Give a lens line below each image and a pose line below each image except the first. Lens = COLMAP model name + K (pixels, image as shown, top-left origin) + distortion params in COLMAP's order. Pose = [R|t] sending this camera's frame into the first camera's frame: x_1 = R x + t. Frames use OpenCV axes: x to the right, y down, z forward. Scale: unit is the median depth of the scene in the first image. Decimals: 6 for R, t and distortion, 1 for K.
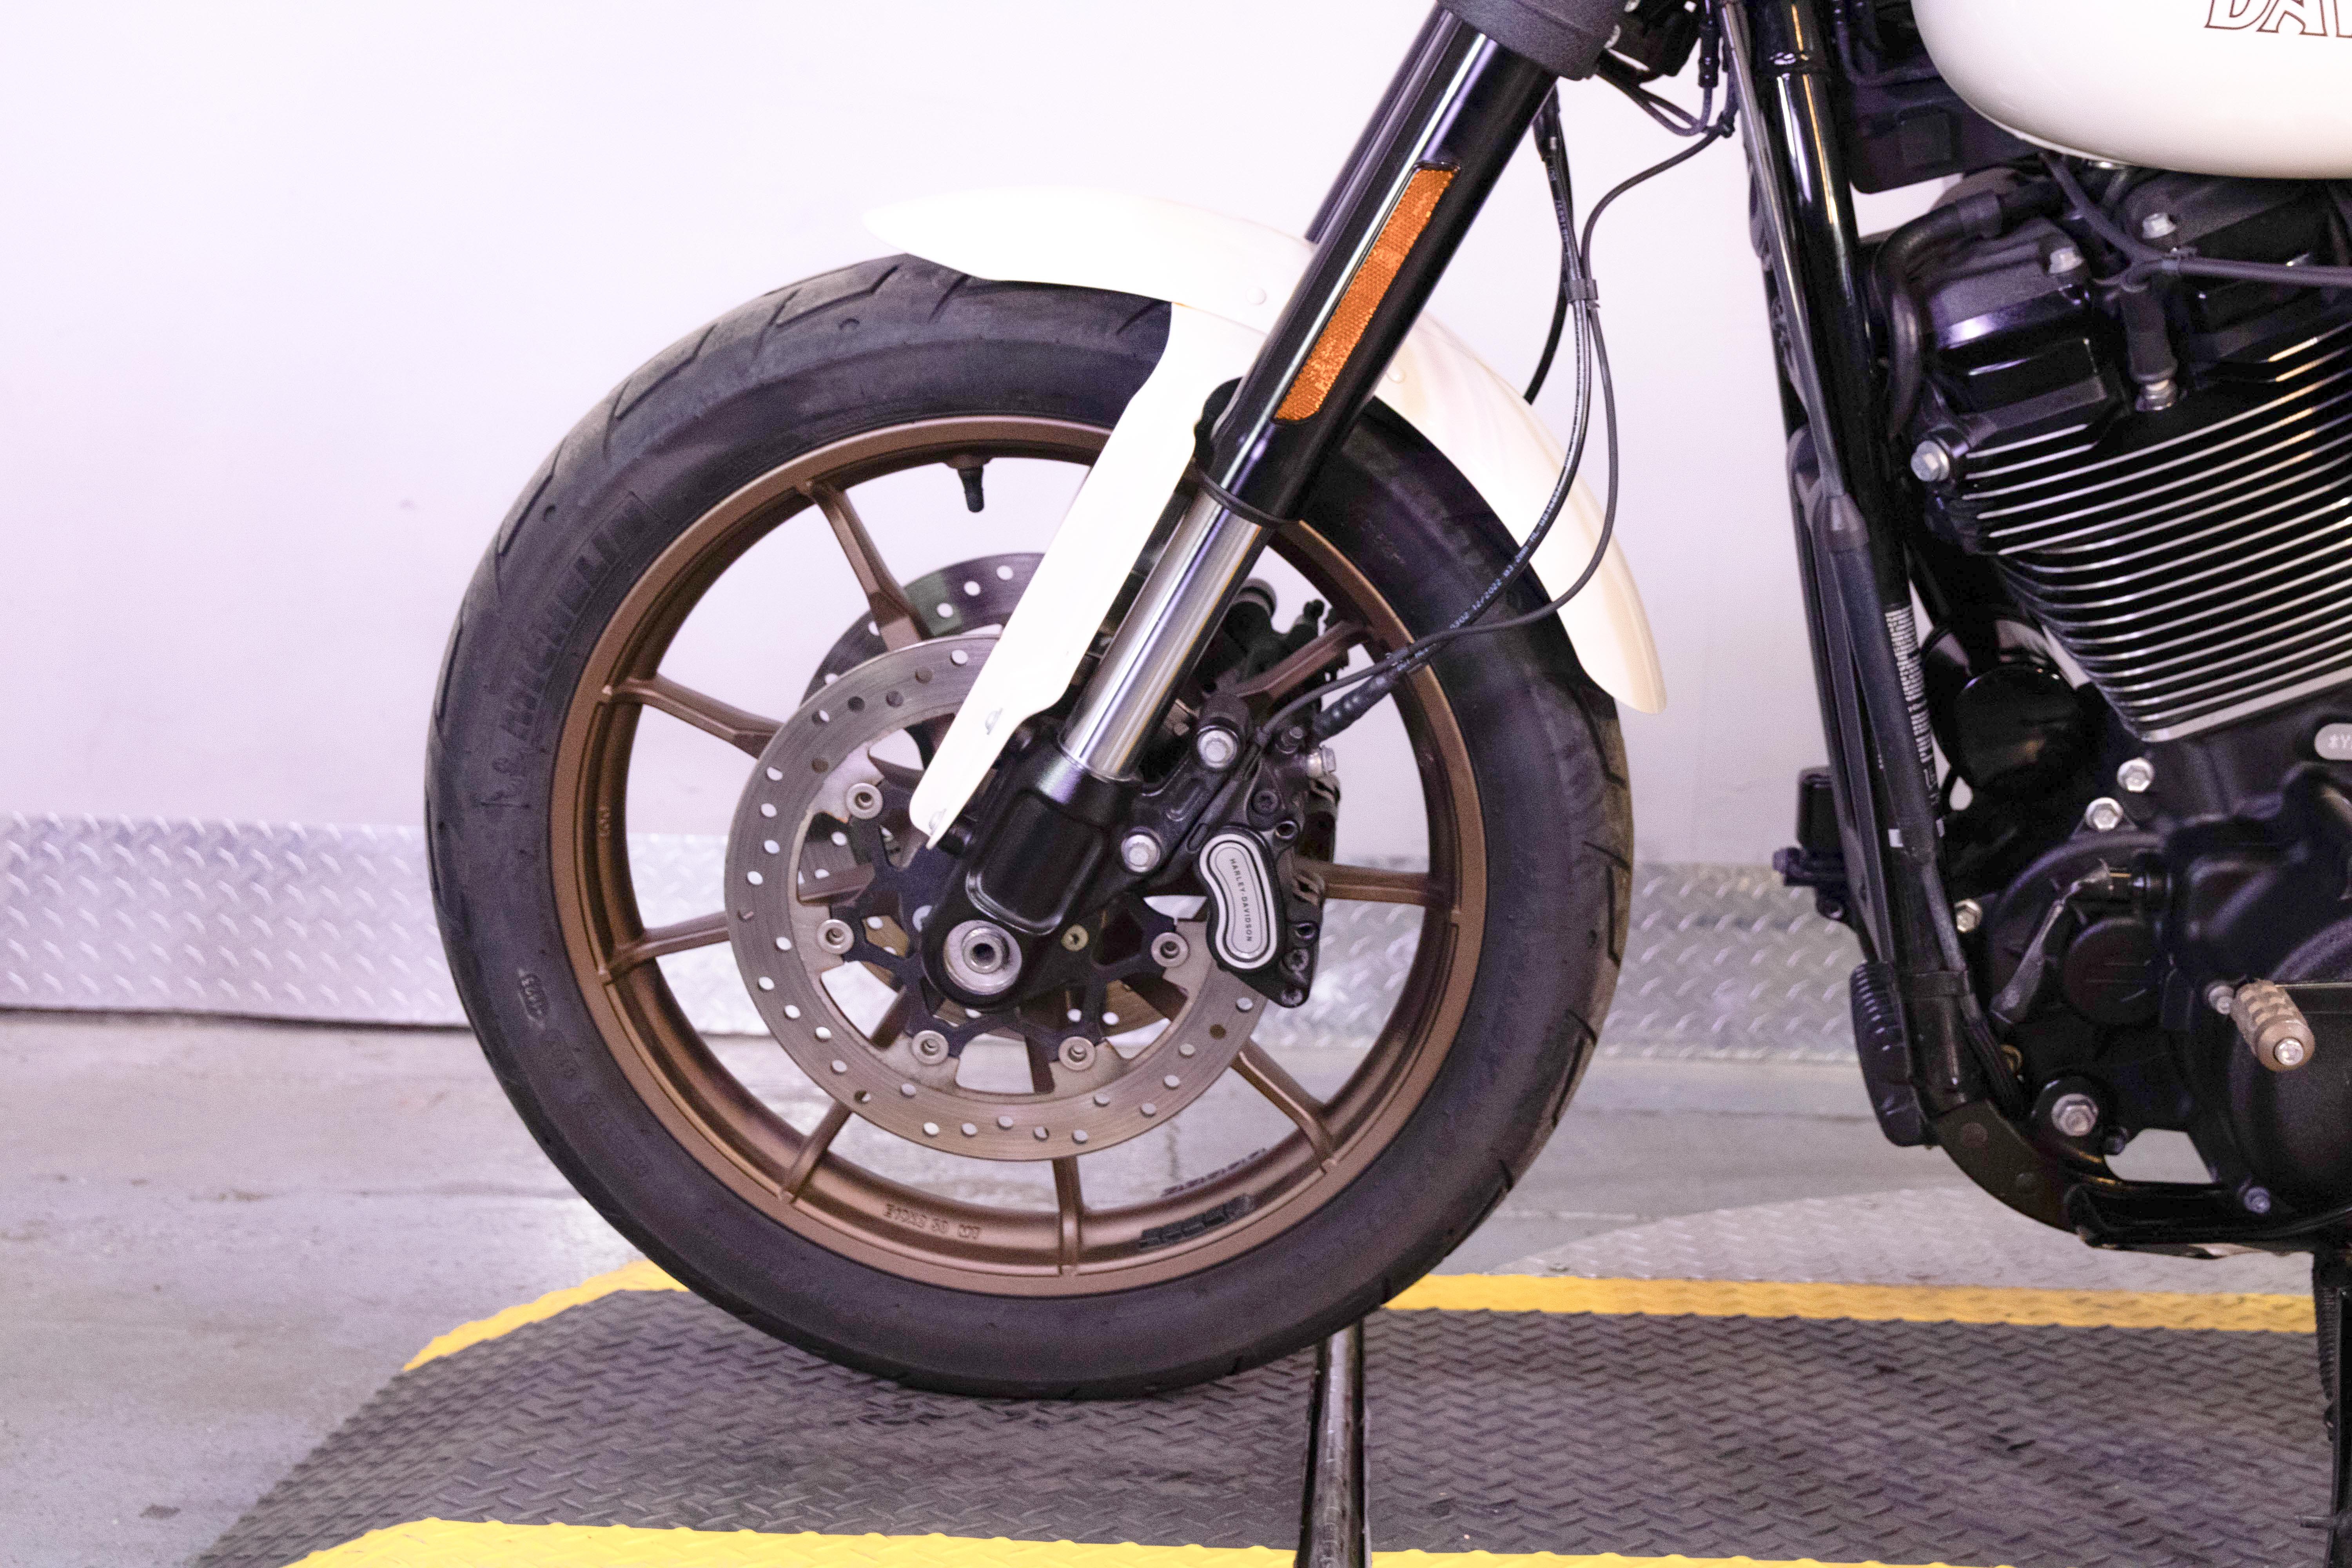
lens RADIAL K [[3265.2, 0, 1176.0], [0, 3265.2, 784.0], [0, 0, 1]] dist [-0.000969, -0.012492]
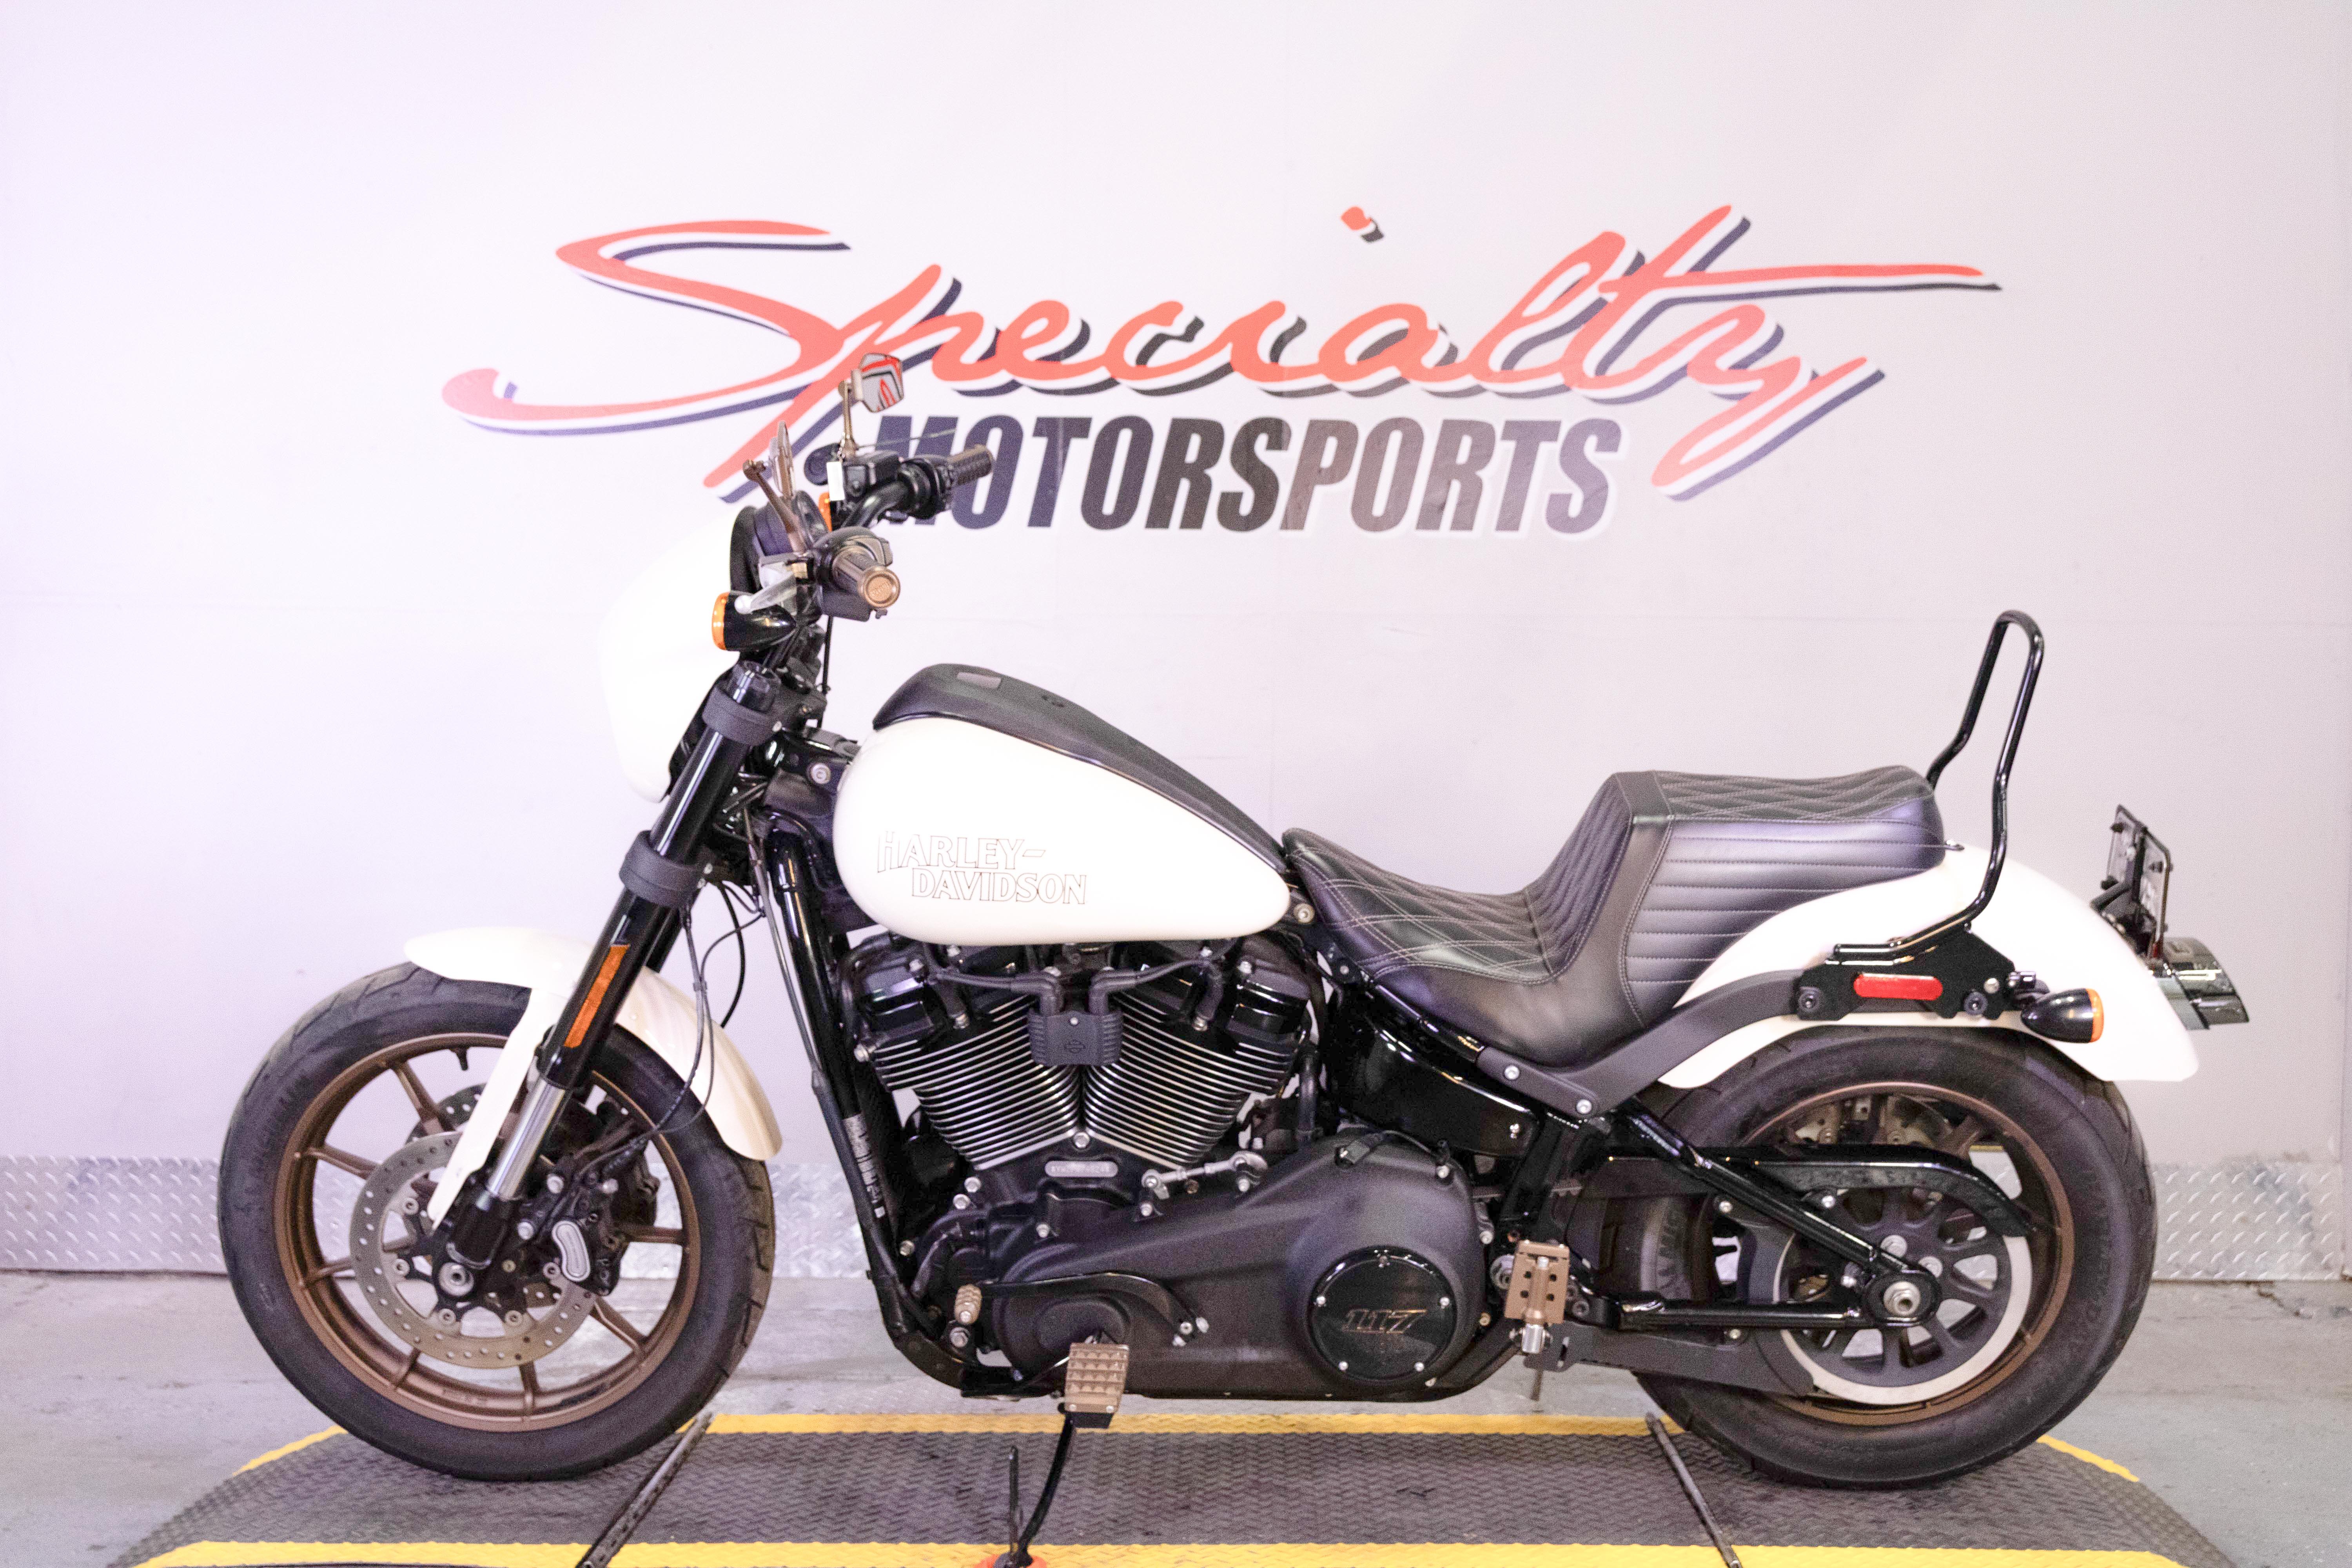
lens RADIAL K [[2636.3, 0, 1176.0], [0, 2636.3, 784.0], [0, 0, 1]] dist [-0.011515, 0.004153]
pose [[0.999426, -0.019590, 0.027652, 0.358683], [0.021744, 0.996567, -0.079882, -0.119320], [-0.025992, 0.080438, 0.996421, -0.766822]]
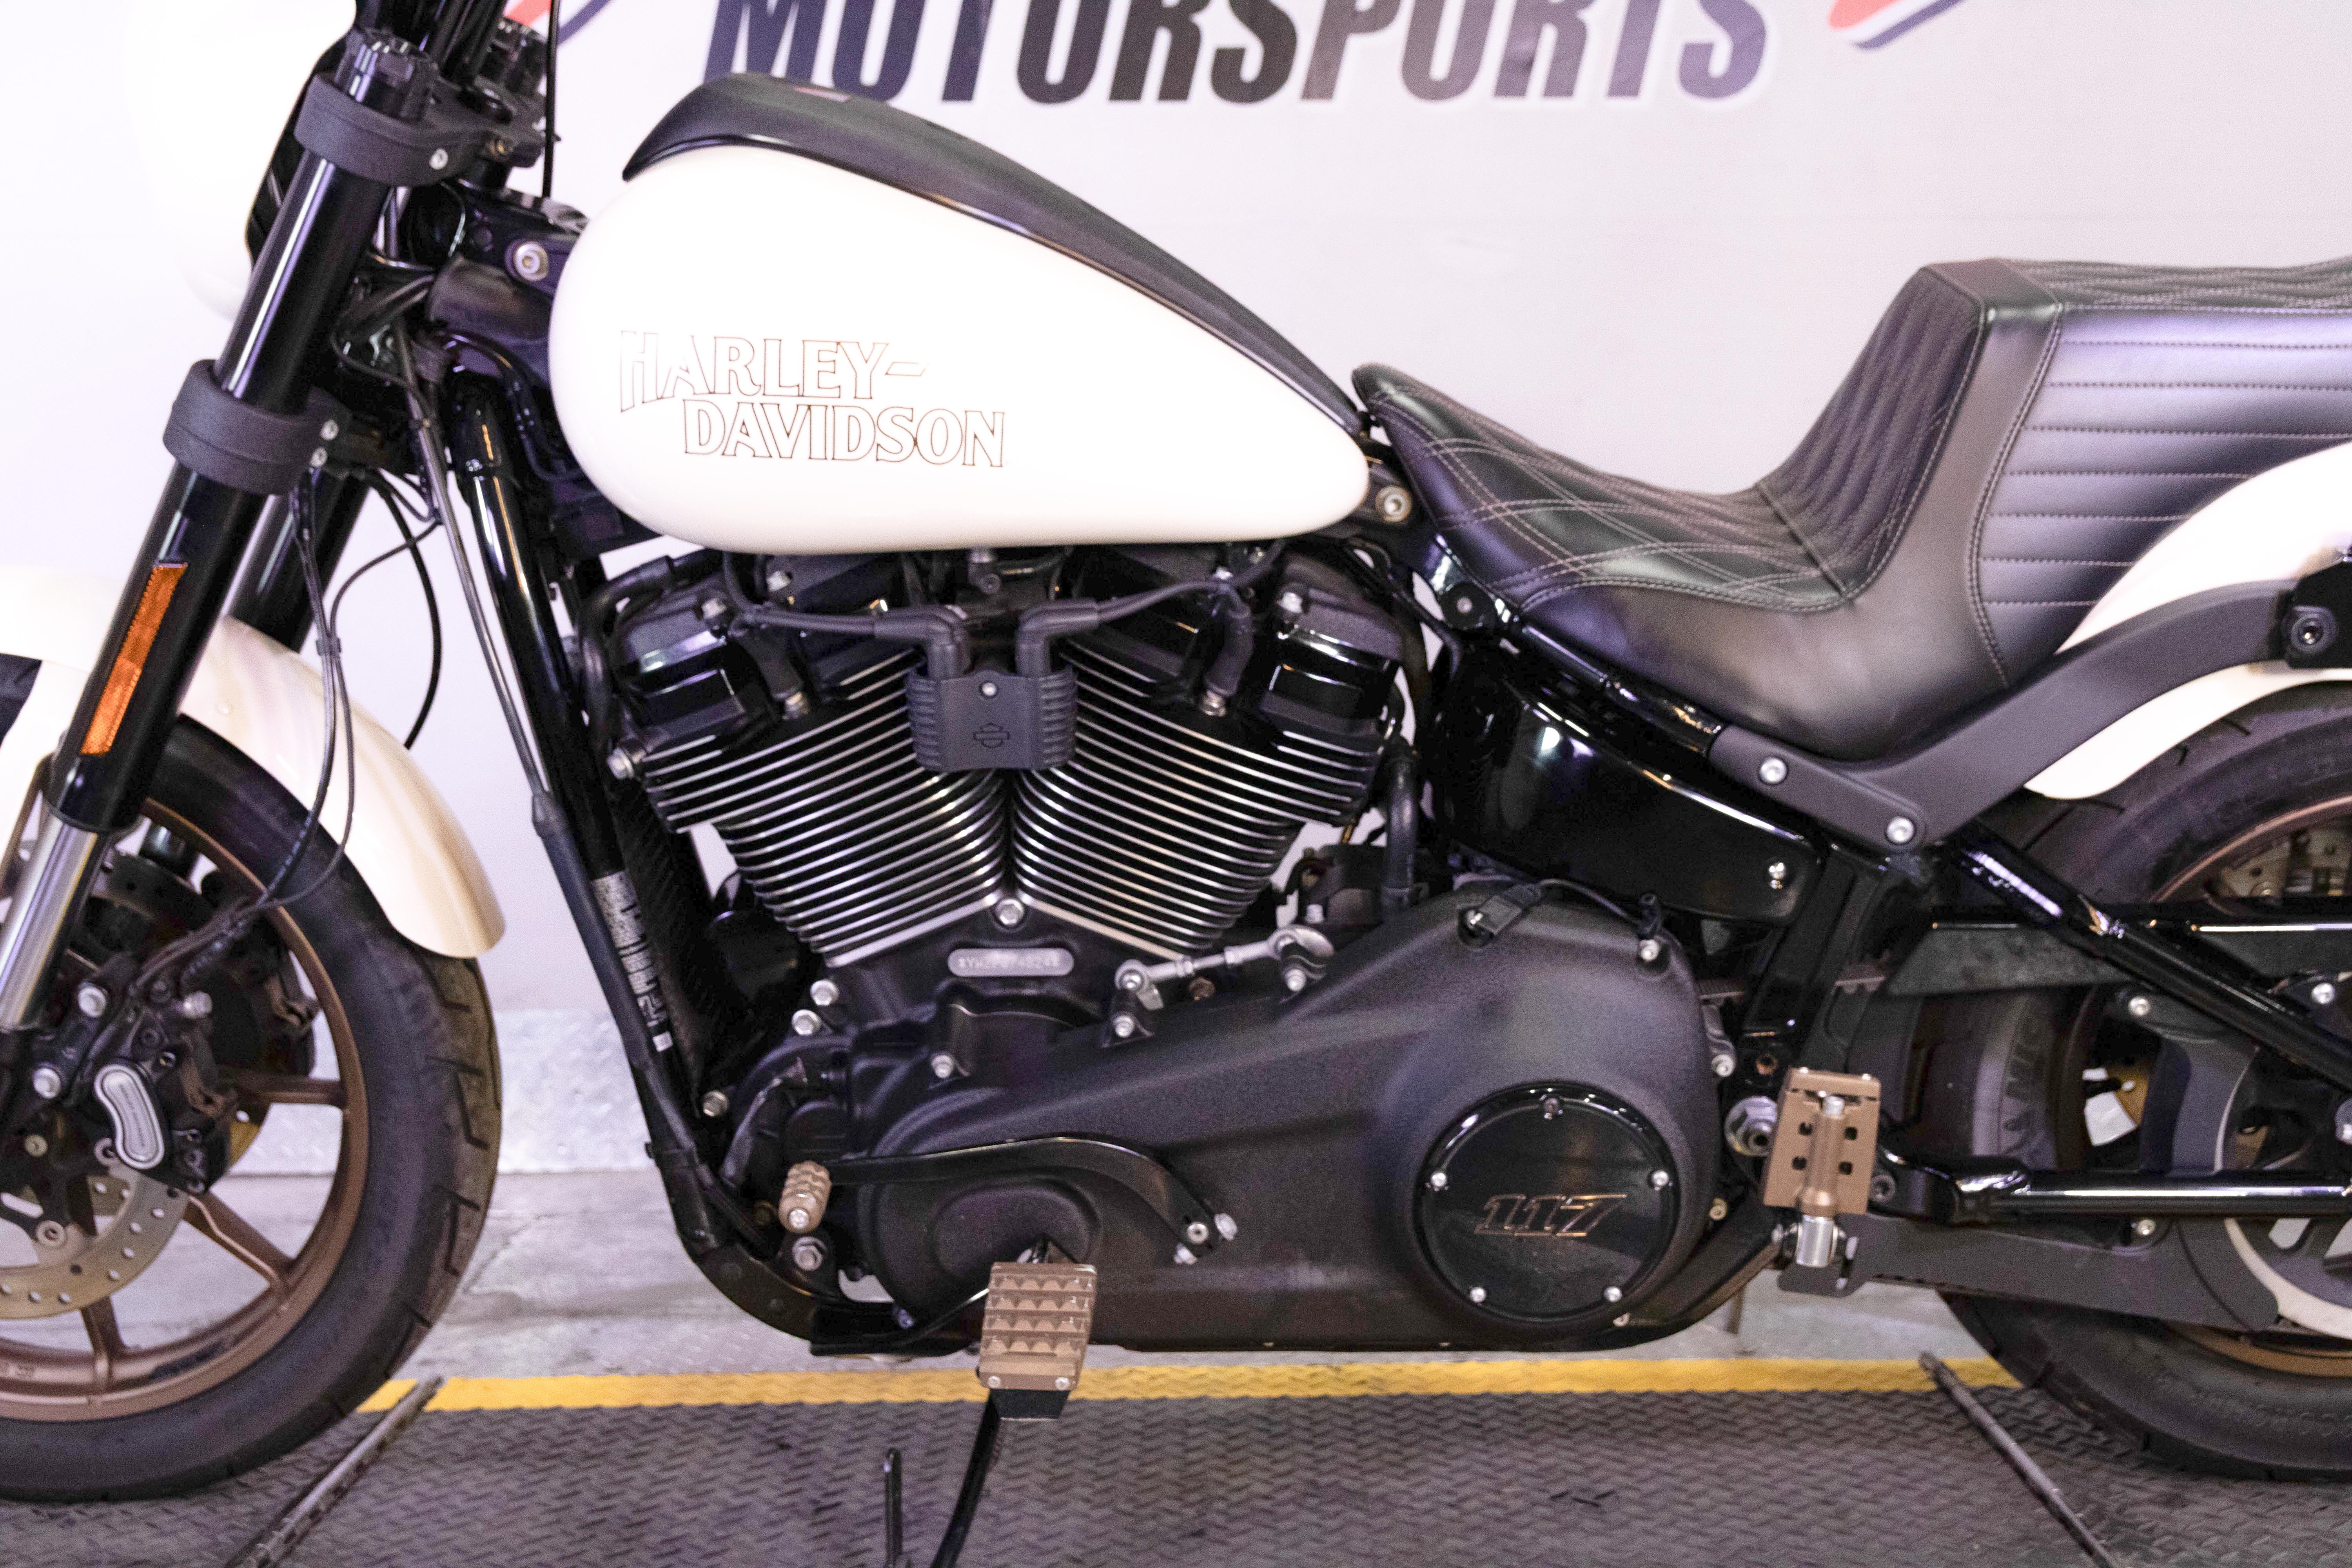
lens RADIAL K [[2781.6, 0, 1176.0], [0, 2781.6, 784.0], [0, 0, 1]] dist [0.000864, -0.028757]
pose [[0.998731, -0.035324, 0.035886, 0.366425], [0.036542, 0.998758, -0.033871, -0.039774], [-0.034645, 0.035139, 0.998782, -0.107530]]
